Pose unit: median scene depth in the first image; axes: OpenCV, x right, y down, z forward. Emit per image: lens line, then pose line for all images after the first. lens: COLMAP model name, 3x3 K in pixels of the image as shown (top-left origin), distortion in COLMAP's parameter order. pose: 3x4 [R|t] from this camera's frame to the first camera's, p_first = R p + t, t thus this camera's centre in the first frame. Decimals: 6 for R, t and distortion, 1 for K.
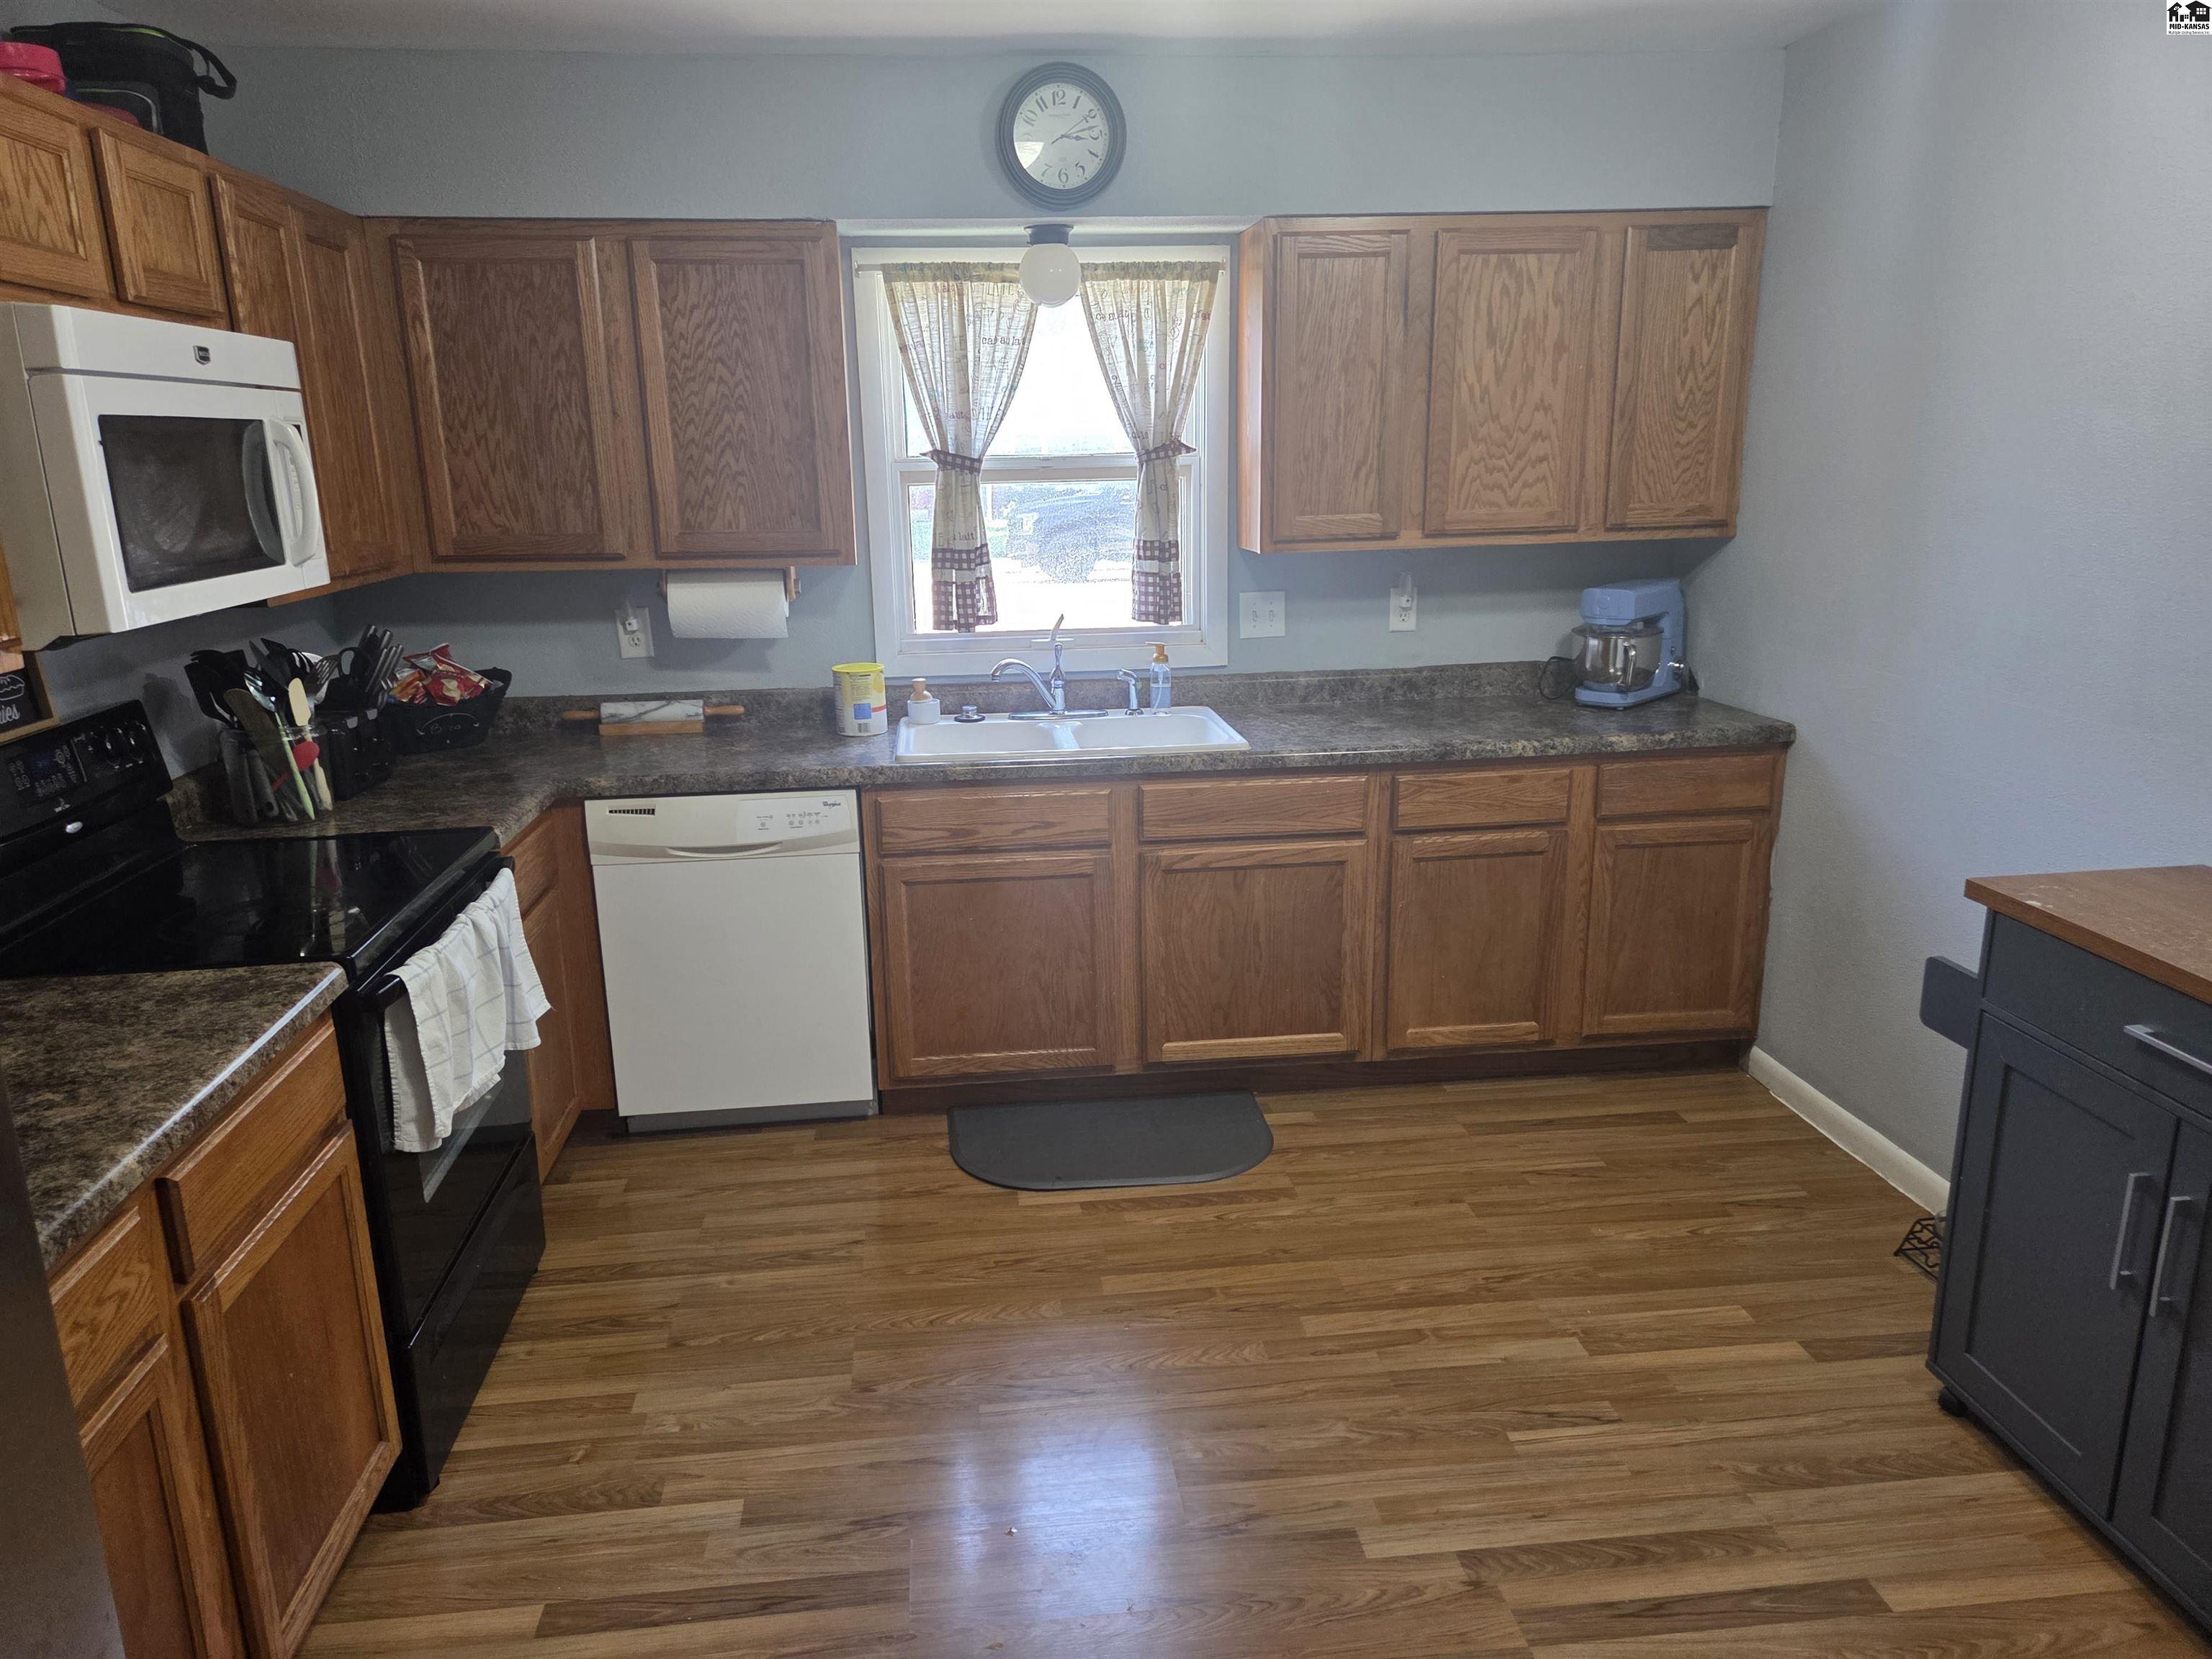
lens RADIAL K [[1496.4, 0, 1109.1], [0, 1496.4, 836.7], [0, 0, 1]] dist [0.058843, -0.048814]
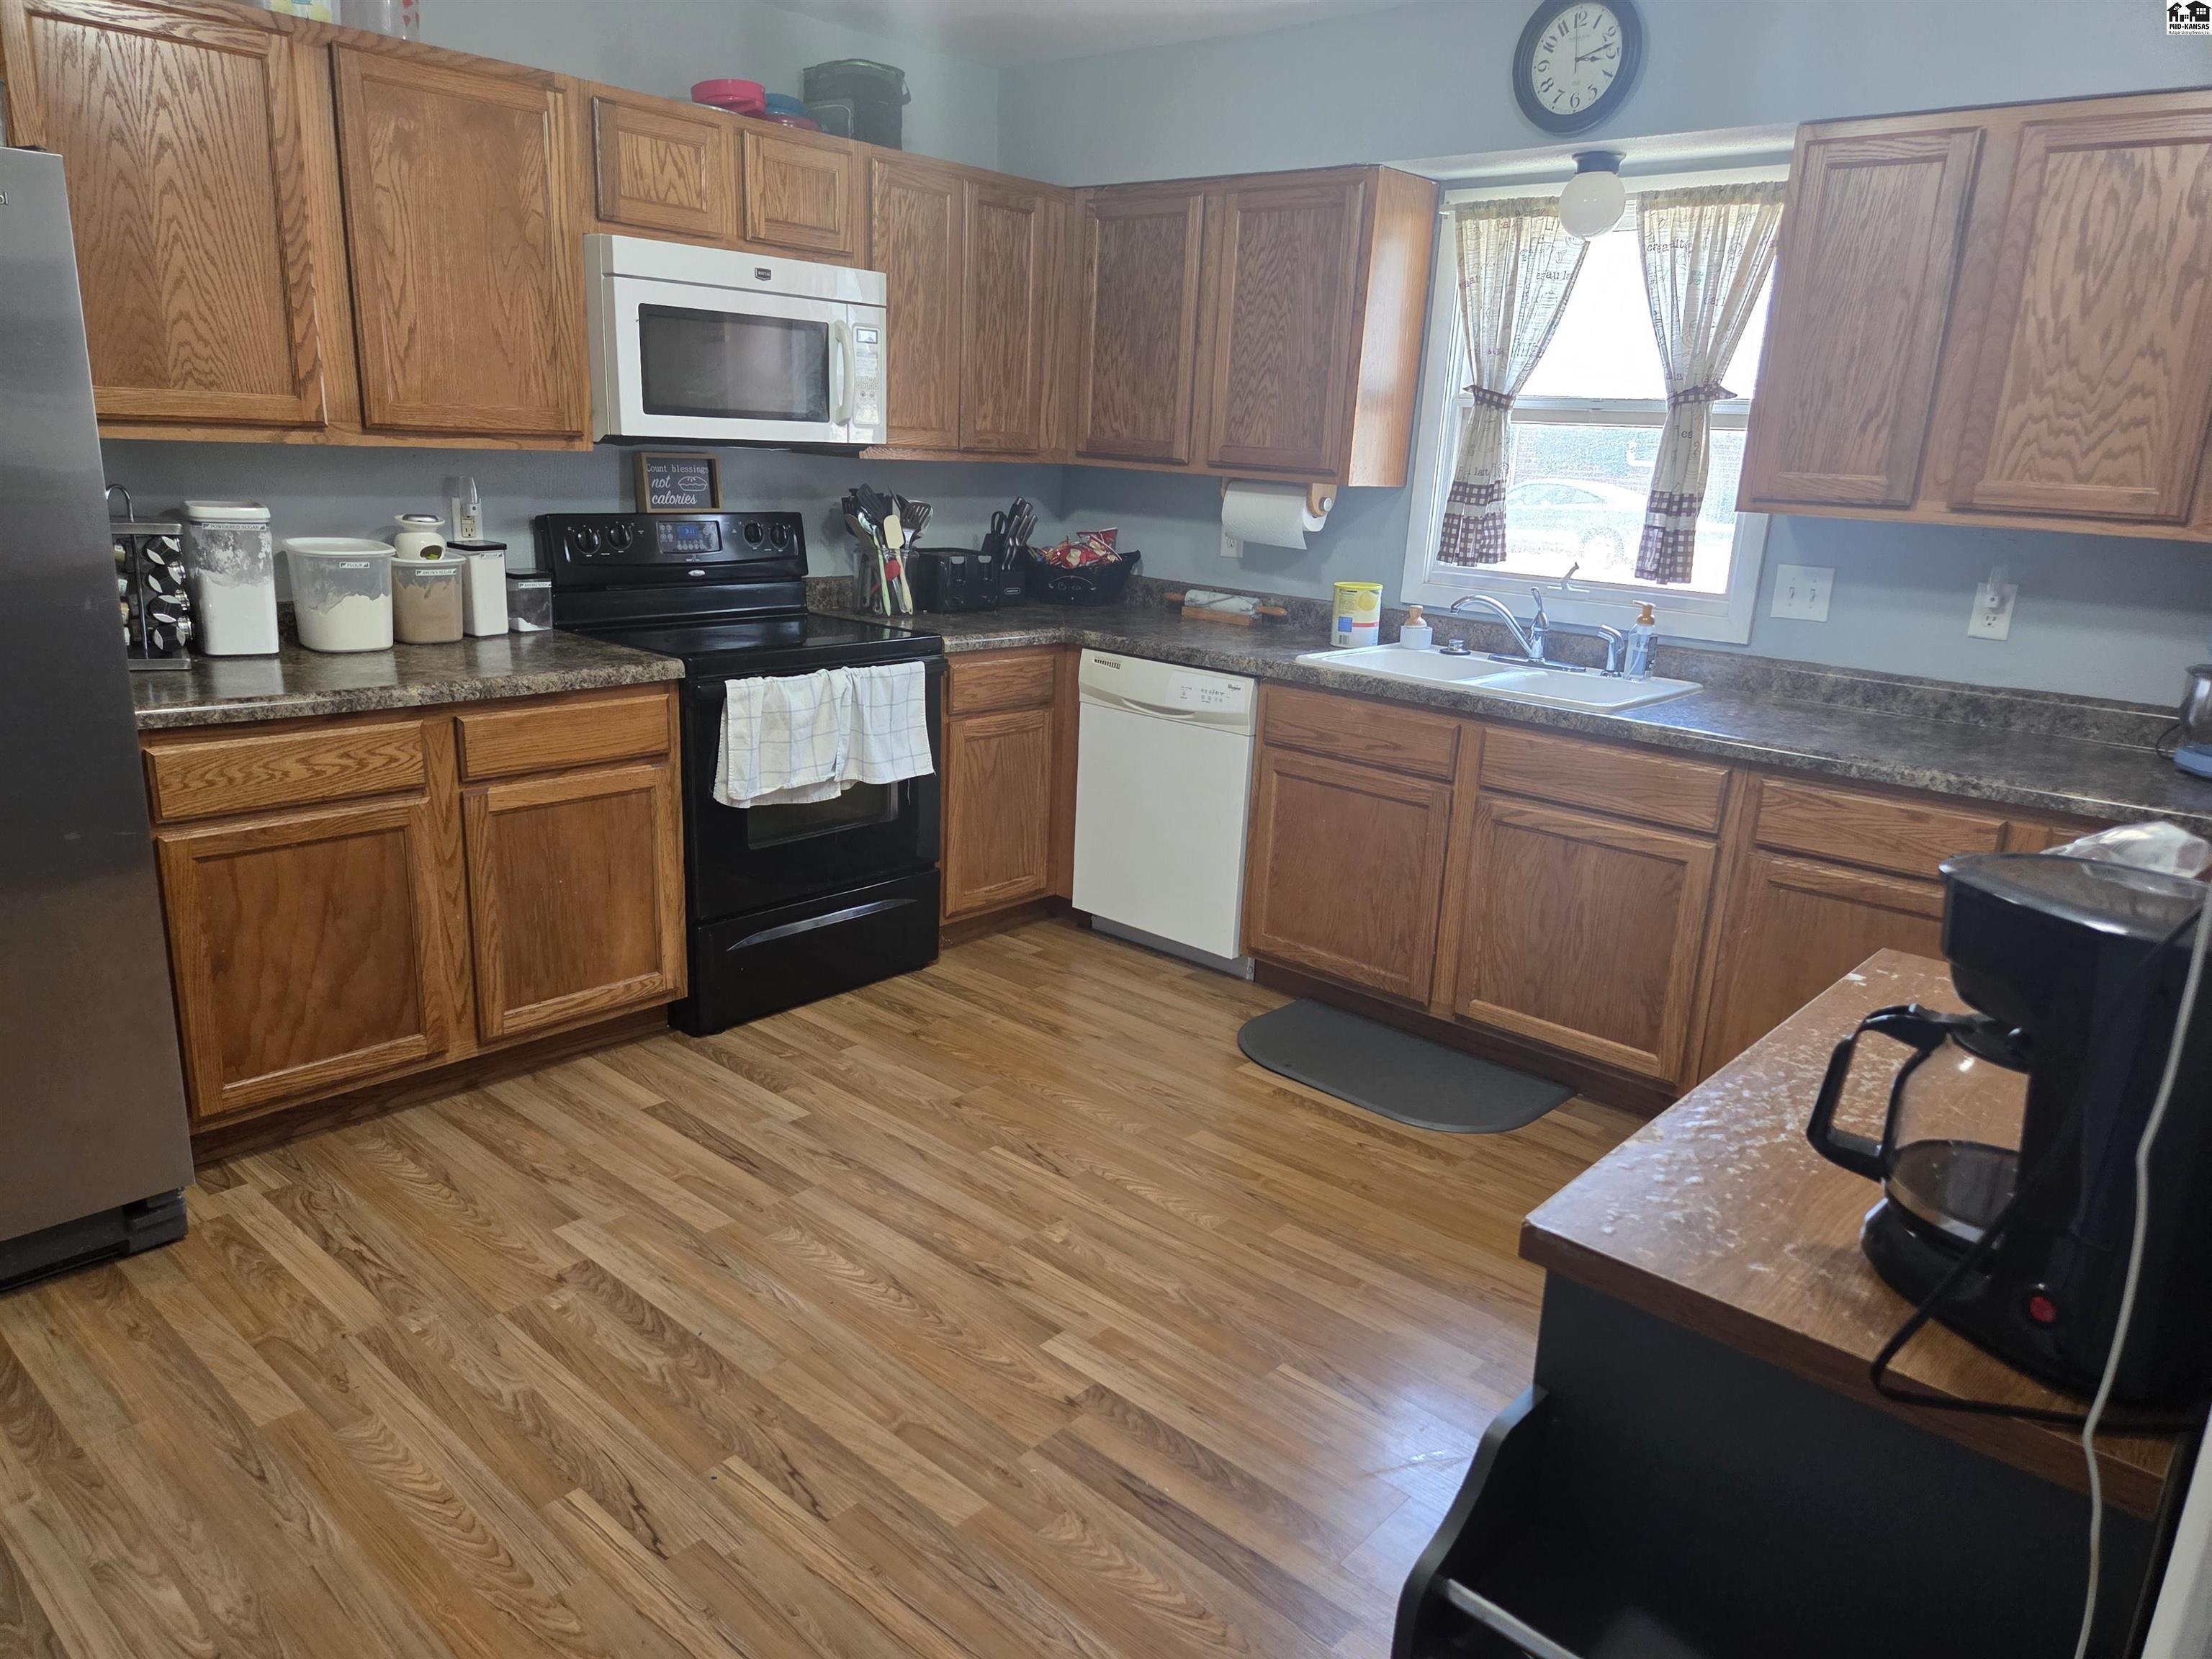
lens RADIAL K [[1496.4, 0, 1098.0], [0, 1496.4, 845.4], [0, 0, 1]] dist [0.058843, -0.048814]
pose [[0.667557, 0.249906, -0.701366, 0.544689], [-0.245711, 0.963159, 0.109319, -0.004852], [0.702847, 0.099357, 0.704368, 0.134060]]
